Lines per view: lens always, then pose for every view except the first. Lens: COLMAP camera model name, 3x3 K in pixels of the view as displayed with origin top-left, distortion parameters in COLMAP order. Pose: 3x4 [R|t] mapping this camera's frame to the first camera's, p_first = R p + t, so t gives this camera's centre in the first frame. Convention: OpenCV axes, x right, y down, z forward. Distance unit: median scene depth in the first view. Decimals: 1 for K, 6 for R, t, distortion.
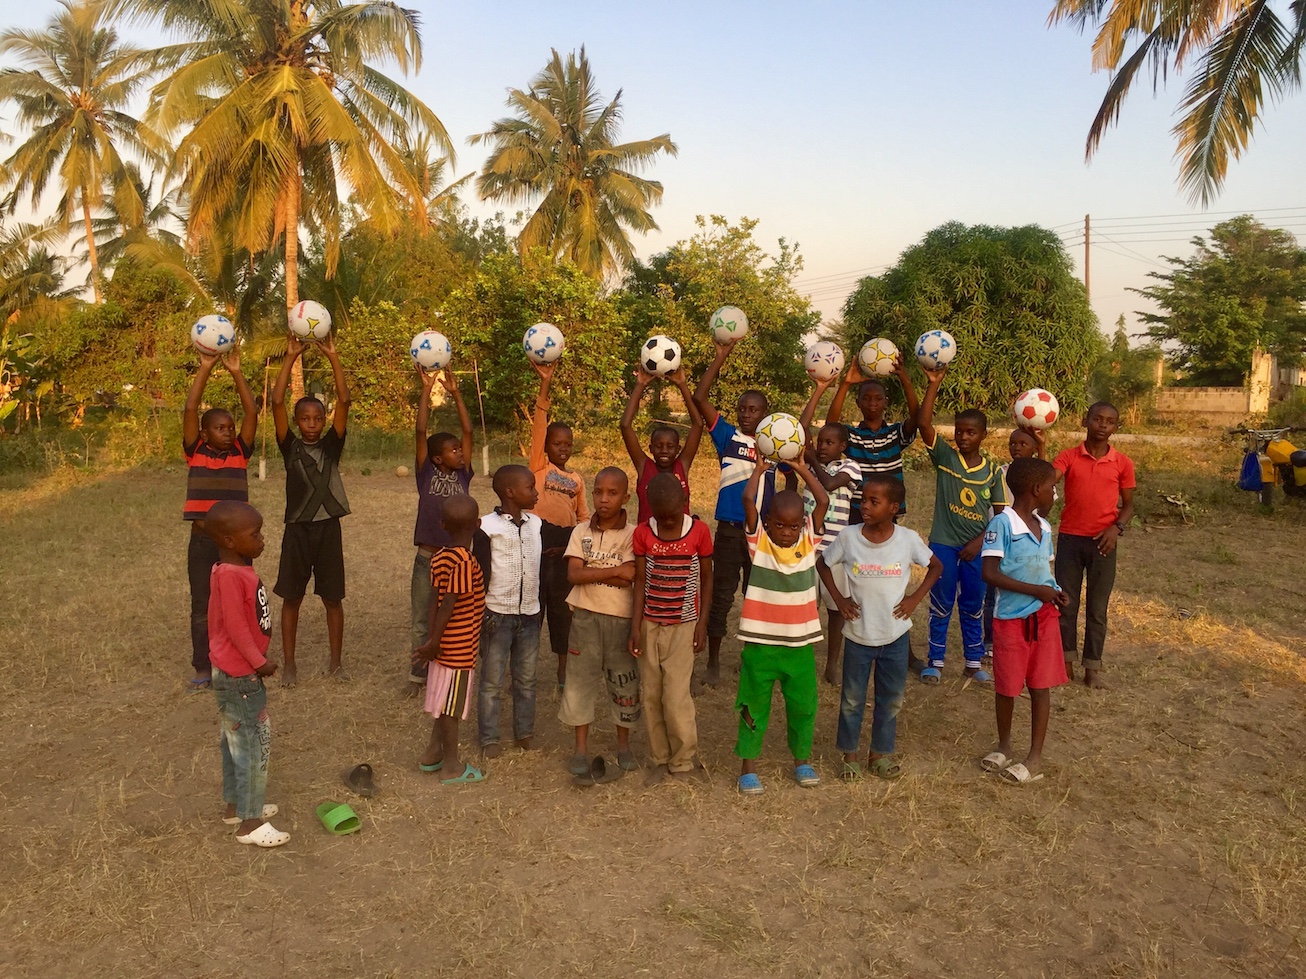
lens RADIAL K [[1112.1, 0, 656.3], [0, 1112.1, 483.2], [0, 0, 1]] dist [0.070688, -0.103359]
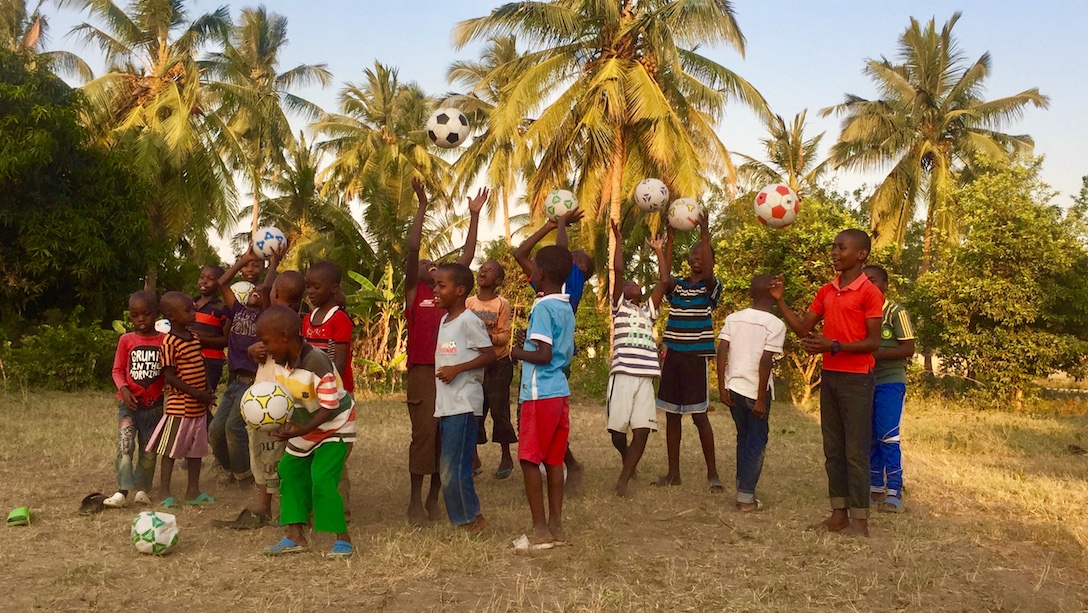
lens RADIAL K [[1113.3, 0, 543.1], [0, 1113.3, 324.5], [0, 0, 1]] dist [0.040683, 0.000000]
pose [[0.889136, -0.001648, -0.457641, 0.127428], [-0.056348, 0.991990, -0.113048, 0.027624], [0.454162, 0.126302, 0.881921, 0.005525]]
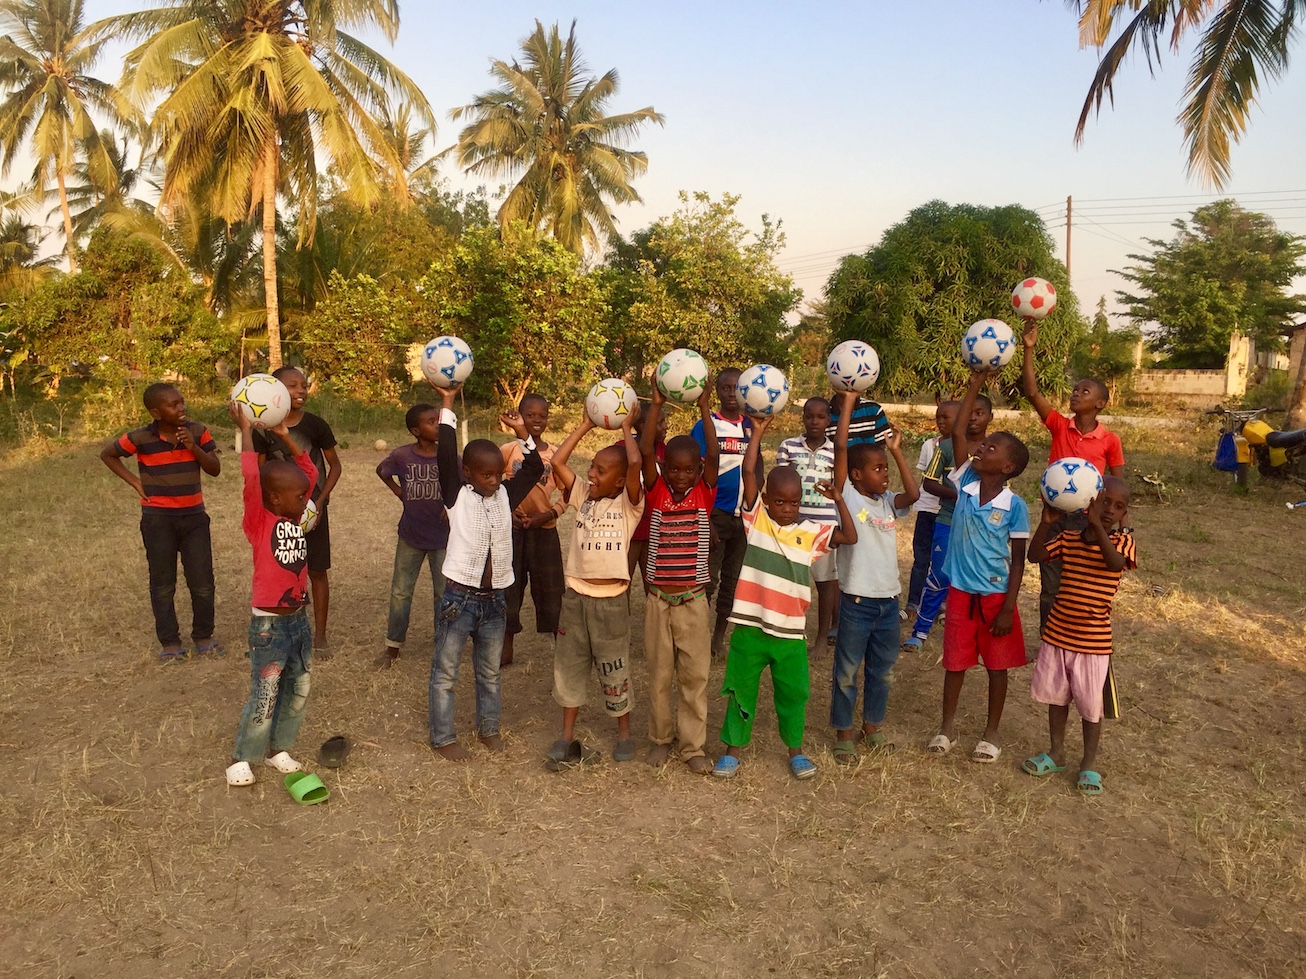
lens RADIAL K [[1112.1, 0, 655.7], [0, 1112.1, 483.9], [0, 0, 1]] dist [0.070688, -0.103359]
pose [[0.999829, 0.008361, 0.016479, 0.000914], [-0.008691, 0.999761, 0.020045, 0.001129], [-0.016307, -0.020184, 0.999663, 0.001613]]
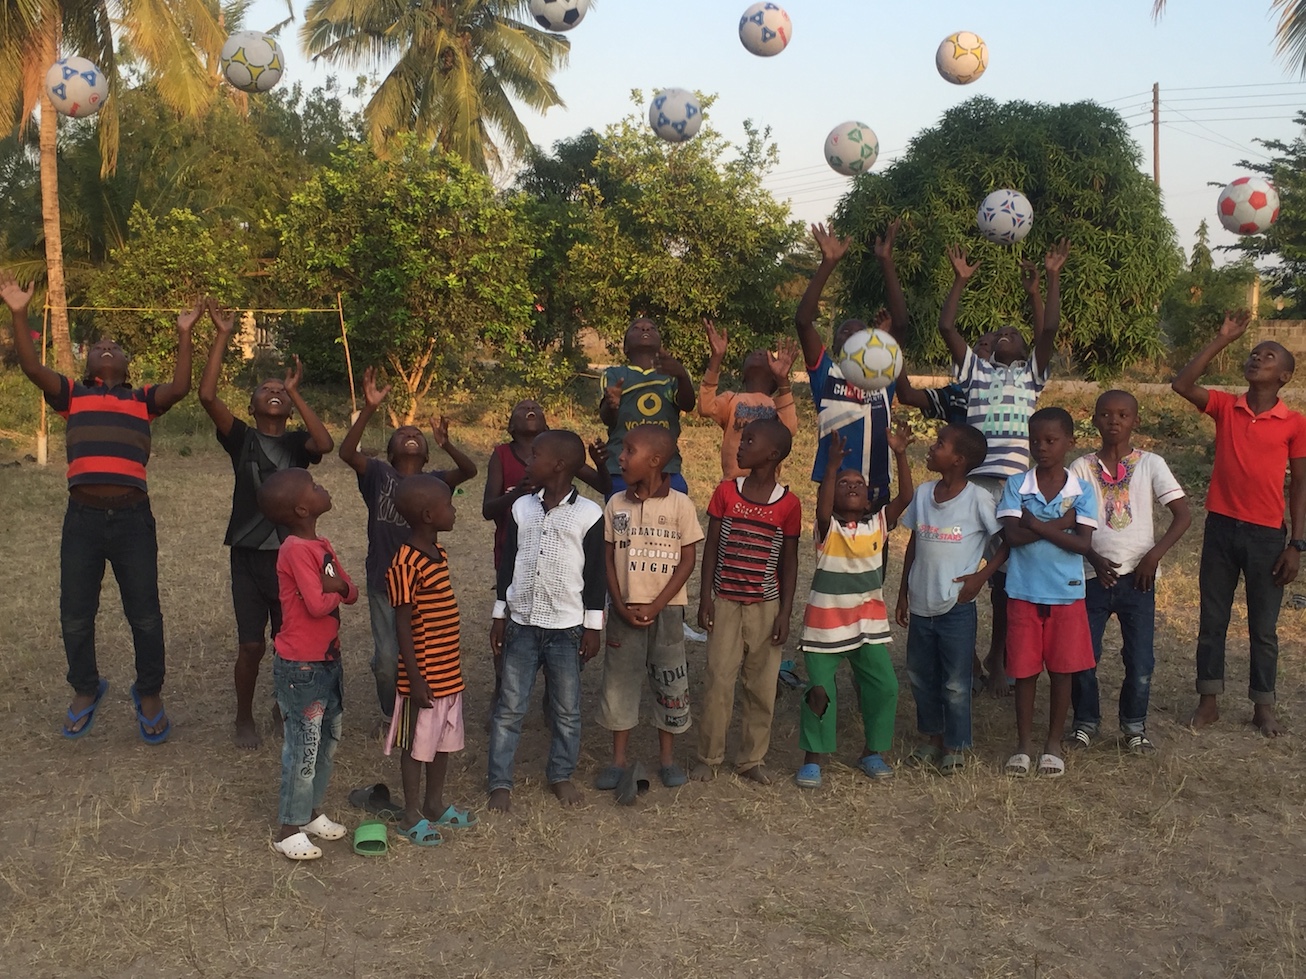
lens RADIAL K [[1598.0, 0, 657.6], [0, 1598.0, 491.3], [0, 0, 1]] dist [0.046130, 0.000000]
pose [[0.997647, -0.017991, 0.066160, -0.018139], [0.016902, 0.999713, 0.016986, 0.002347], [-0.066447, -0.015828, 0.997664, -0.033242]]
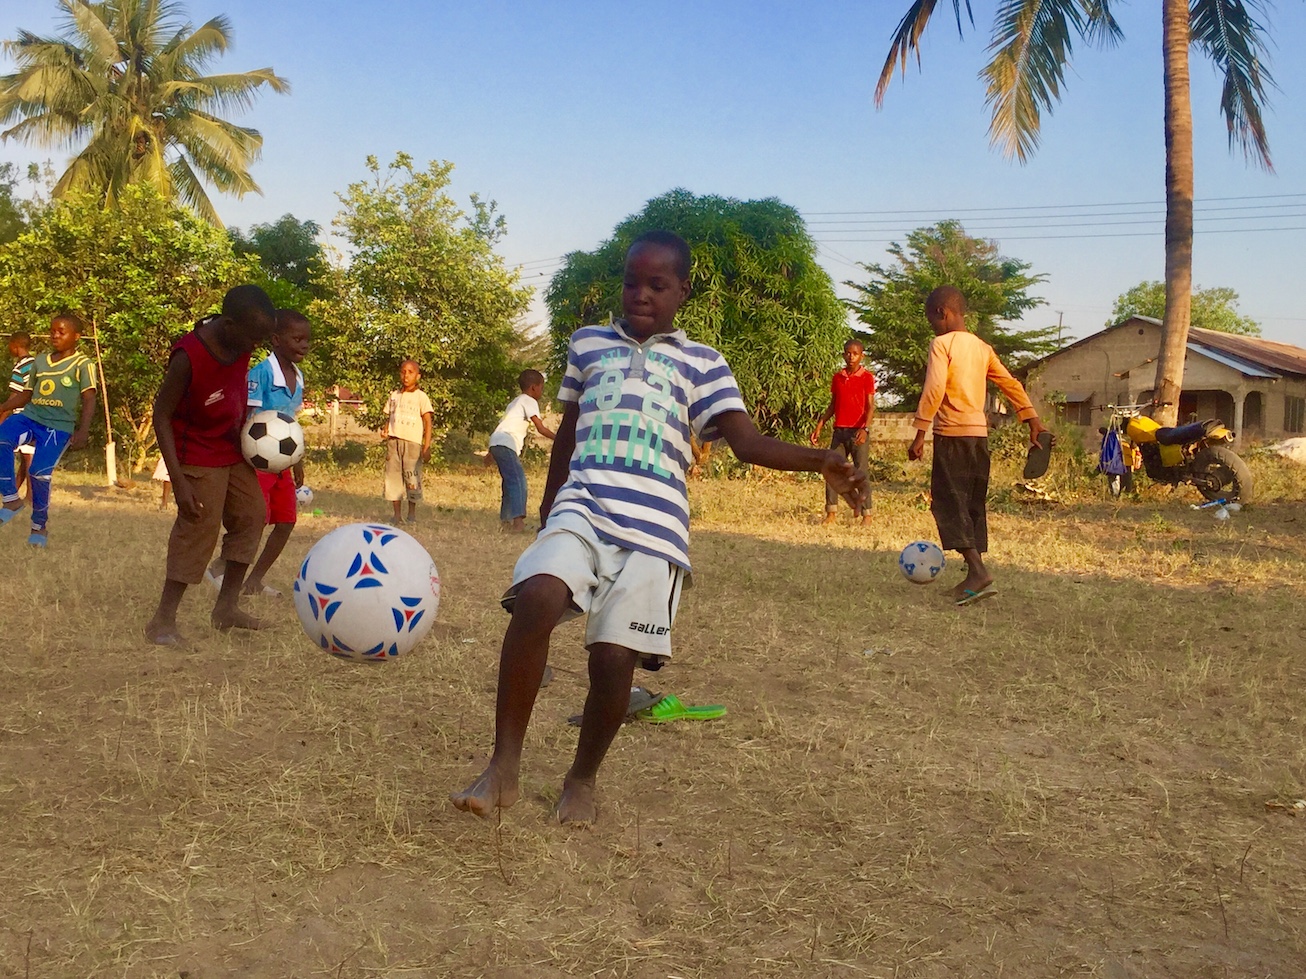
lens RADIAL K [[1434.4, 0, 650.2], [0, 1434.4, 477.3], [0, 0, 1]] dist [0.050150, 0.000000]
pose [[0.953060, -0.002870, 0.302767, -0.070262], [0.019290, 0.998499, -0.051257, 0.027650], [-0.302165, 0.054691, 0.951685, 0.024601]]
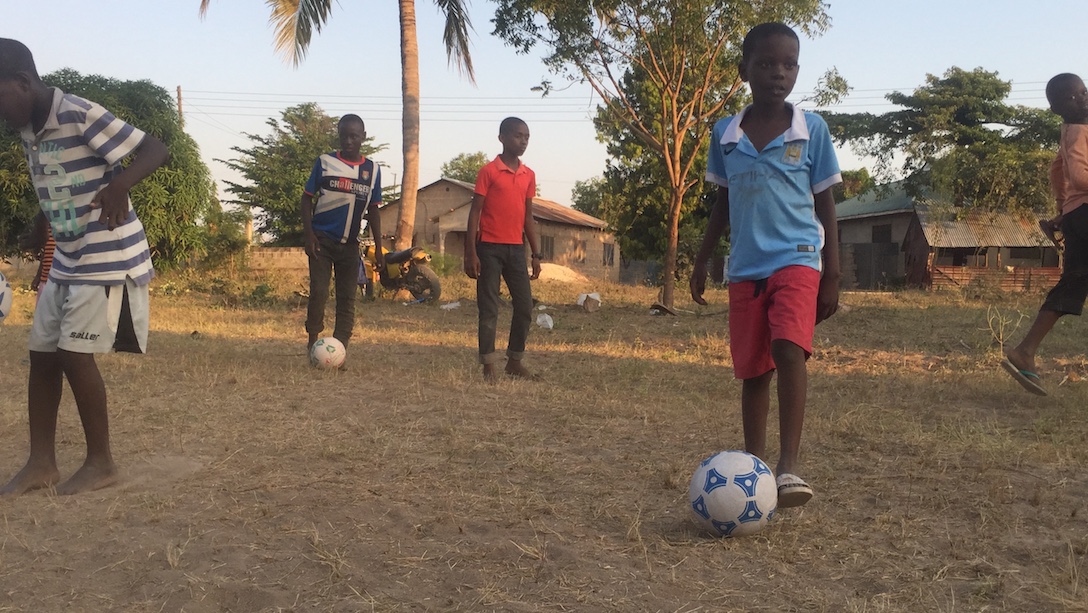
lens RADIAL K [[1113.3, 0, 548.2], [0, 1113.3, 314.8], [0, 0, 1]] dist [0.040683, 0.000000]
pose [[0.768118, -0.030807, 0.639567, -0.059985], [0.058694, 0.998024, -0.022418, 0.039456], [-0.637613, 0.054758, 0.768408, -0.057850]]
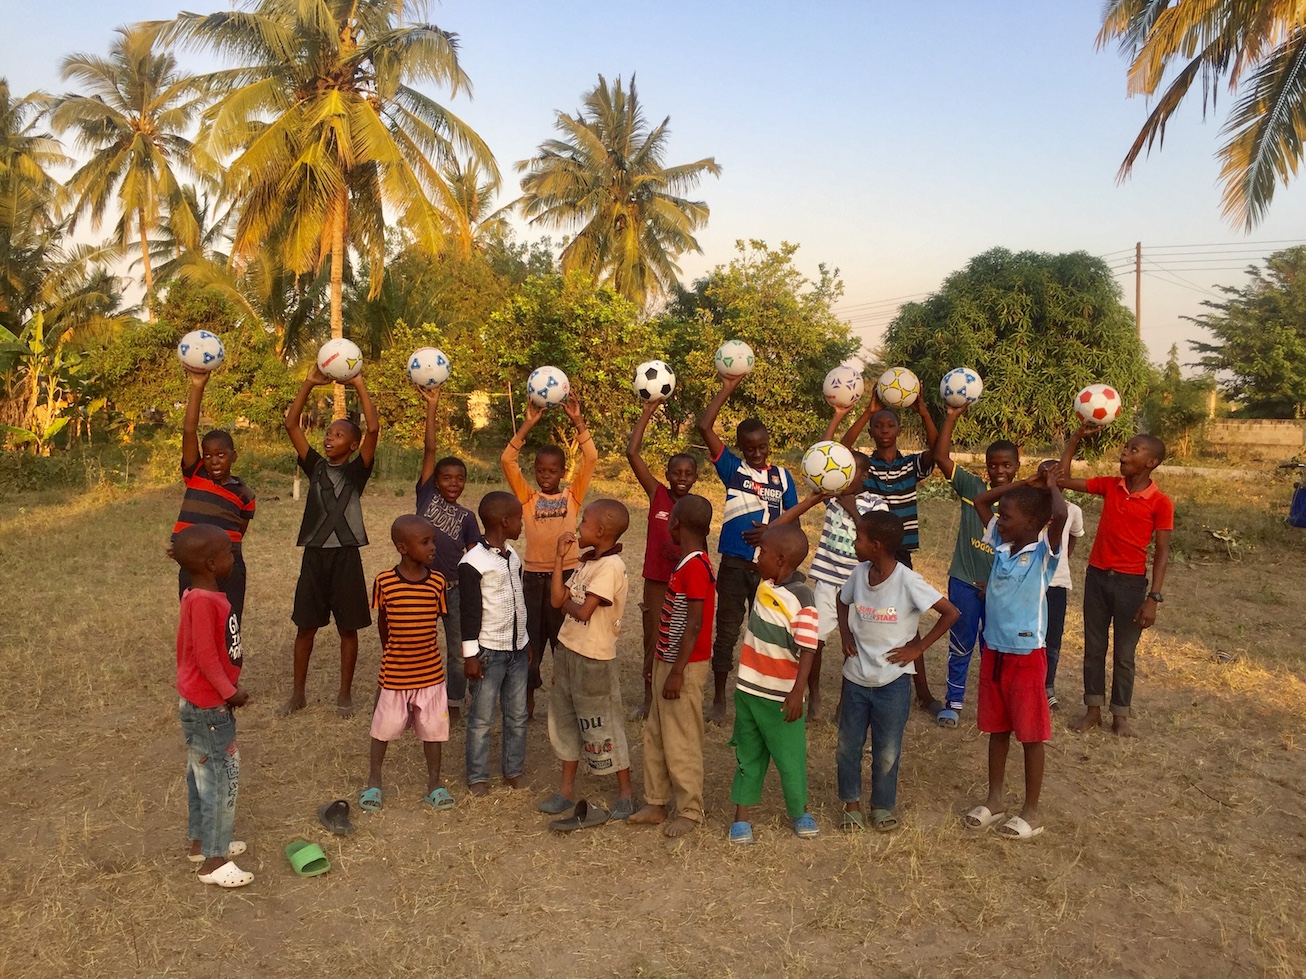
lens RADIAL K [[1112.1, 0, 657.1], [0, 1112.1, 484.3], [0, 0, 1]] dist [0.070688, -0.103359]
pose [[0.999113, 0.015702, -0.039062, 0.006687], [-0.016499, 0.999661, -0.020149, -0.000783], [0.038733, 0.020775, 0.999034, 0.007085]]
